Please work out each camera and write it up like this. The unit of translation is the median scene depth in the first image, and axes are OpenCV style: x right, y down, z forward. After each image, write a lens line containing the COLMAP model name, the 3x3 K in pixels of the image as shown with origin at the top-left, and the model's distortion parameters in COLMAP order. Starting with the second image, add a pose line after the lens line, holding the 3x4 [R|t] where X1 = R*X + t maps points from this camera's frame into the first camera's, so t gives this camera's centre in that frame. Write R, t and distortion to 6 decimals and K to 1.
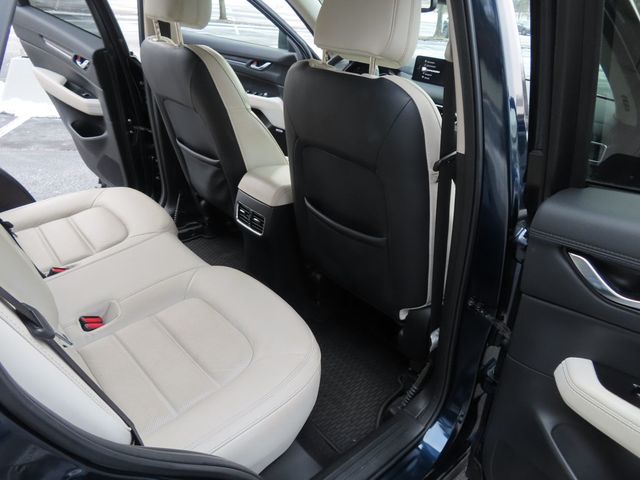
lens RADIAL K [[454.2, 0, 320.0], [0, 454.2, 240.0], [0, 0, 1]] dist [-0.008416, 0.002821]
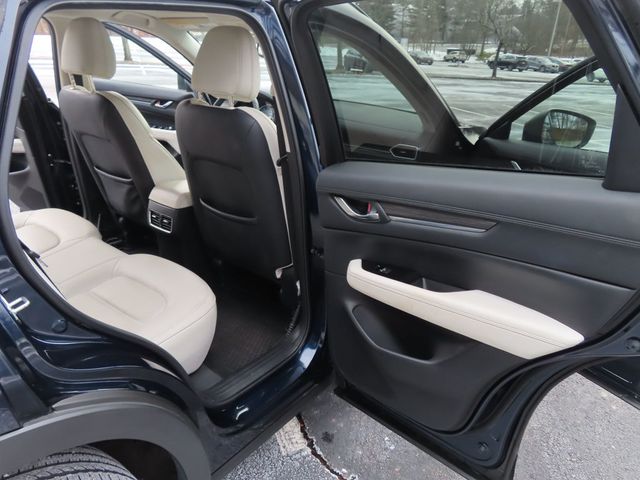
lens RADIAL K [[454.2, 0, 320.0], [0, 454.2, 240.0], [0, 0, 1]] dist [-0.008416, 0.002821]
pose [[0.982631, -0.095476, 0.159123, 0.076759], [0.105730, 0.992746, -0.057250, 0.121969], [-0.152503, 0.073079, 0.985597, -0.316041]]
